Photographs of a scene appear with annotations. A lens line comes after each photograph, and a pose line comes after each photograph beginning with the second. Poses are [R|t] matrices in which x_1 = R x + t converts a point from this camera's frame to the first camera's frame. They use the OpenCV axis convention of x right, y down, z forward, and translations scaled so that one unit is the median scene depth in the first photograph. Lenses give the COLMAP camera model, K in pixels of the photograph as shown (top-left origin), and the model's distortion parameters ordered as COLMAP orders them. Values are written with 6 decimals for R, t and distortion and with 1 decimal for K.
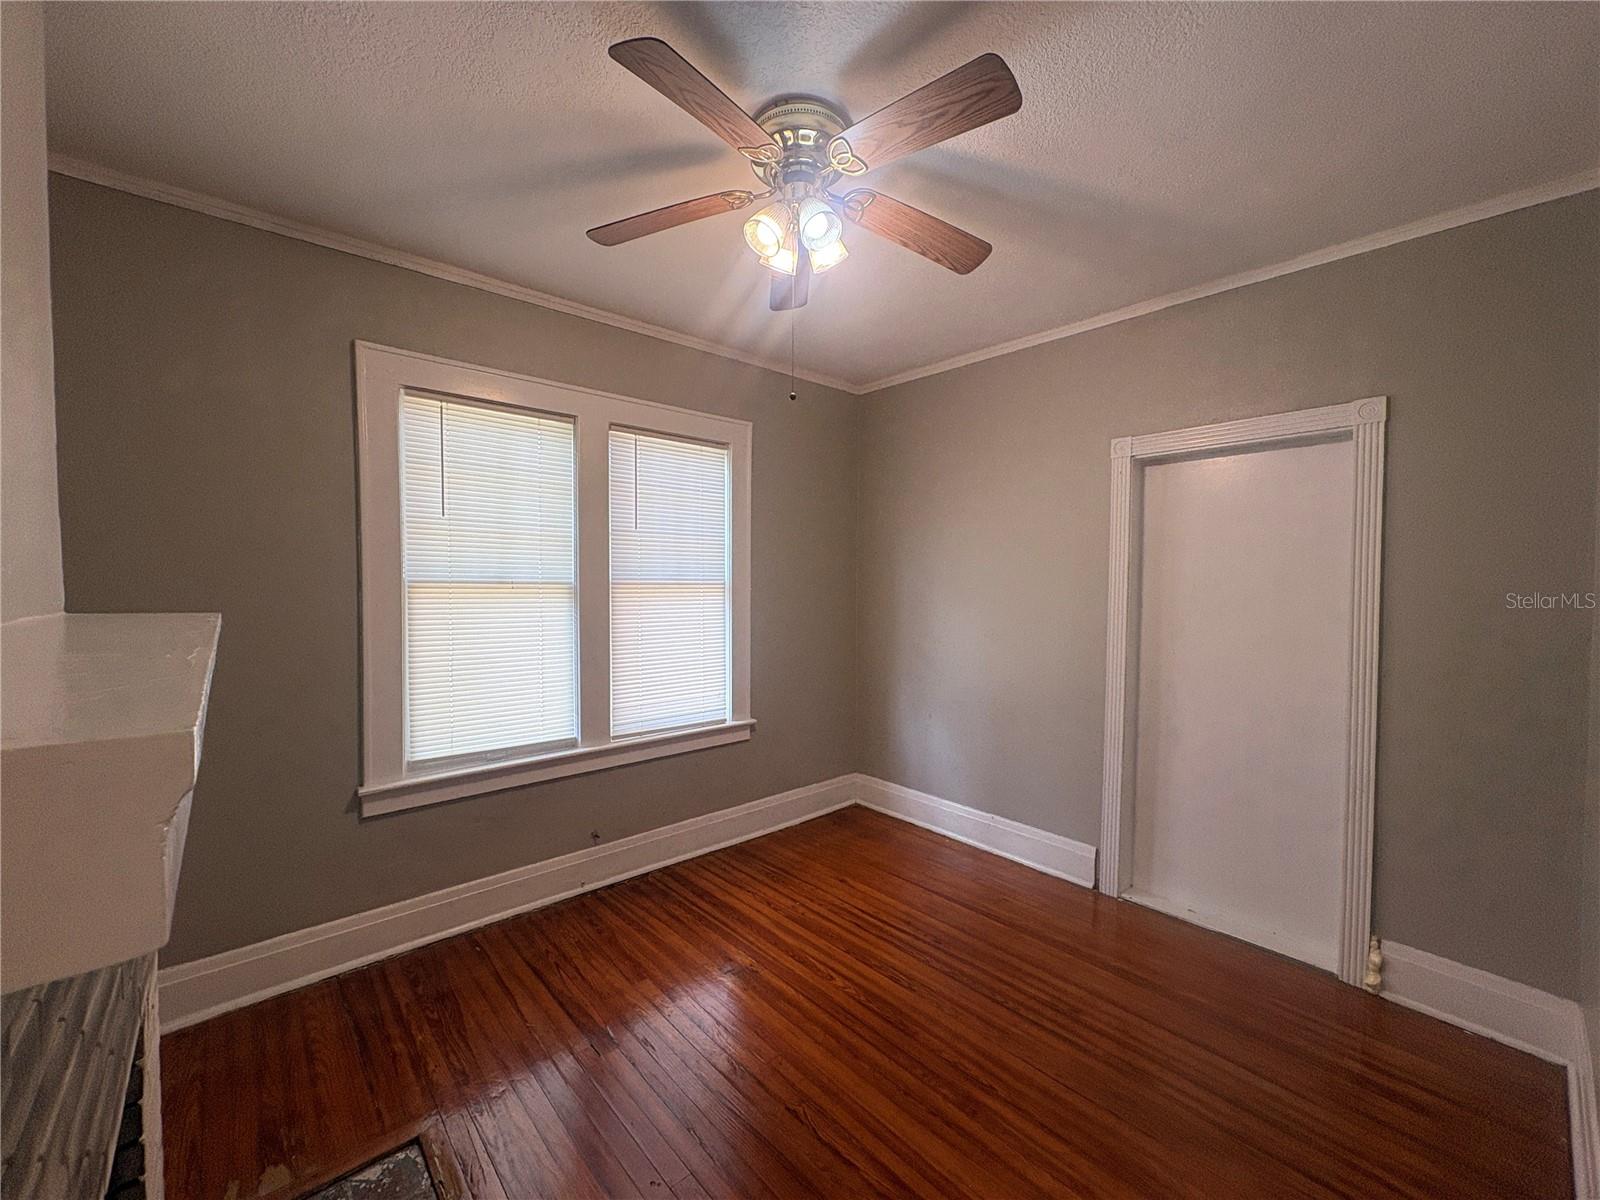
lens RADIAL K [[636.2, 0, 800.1], [0, 636.2, 598.0], [0, 0, 1]] dist [0.001573, -0.000037]
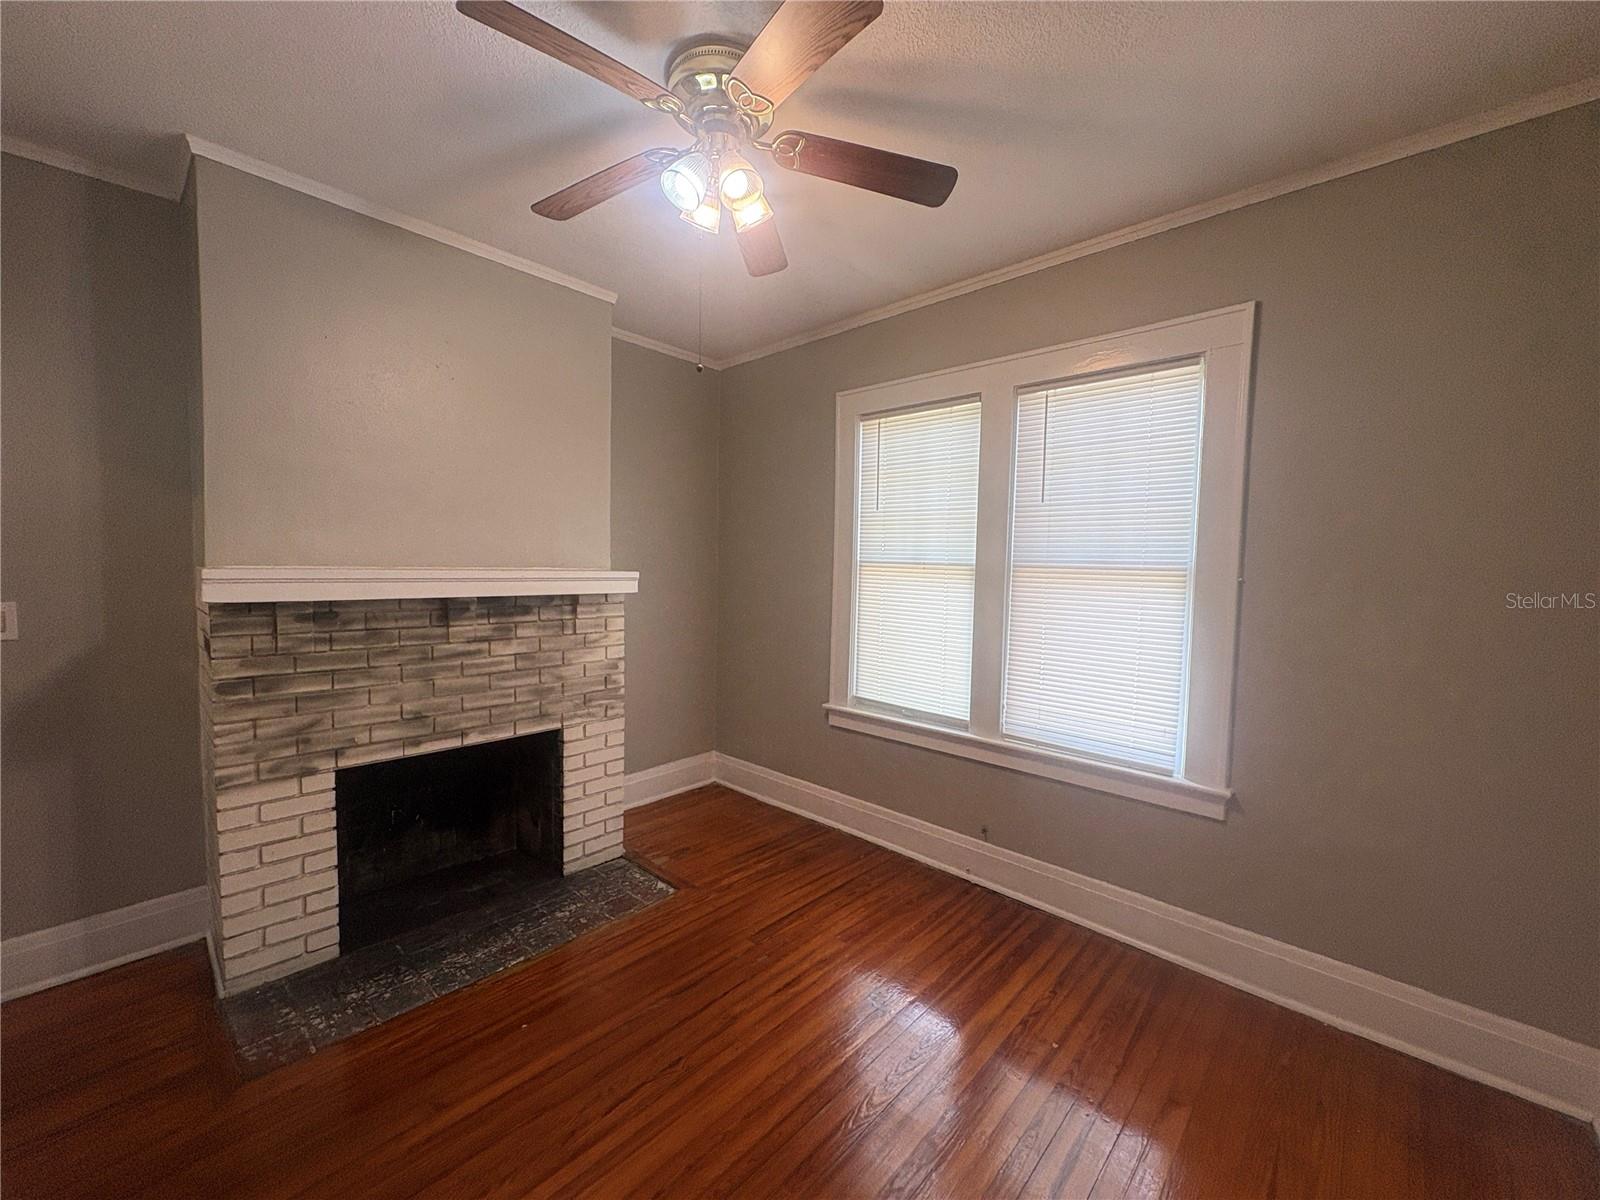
lens RADIAL K [[636.1, 0, 800.0], [0, 636.1, 600.0], [0, 0, 1]] dist [0.001143, 0.000178]
pose [[0.094308, 0.054774, -0.994035, 0.651814], [-0.045355, 0.997685, 0.050672, -0.007629], [0.994509, 0.040306, 0.096574, 0.694890]]
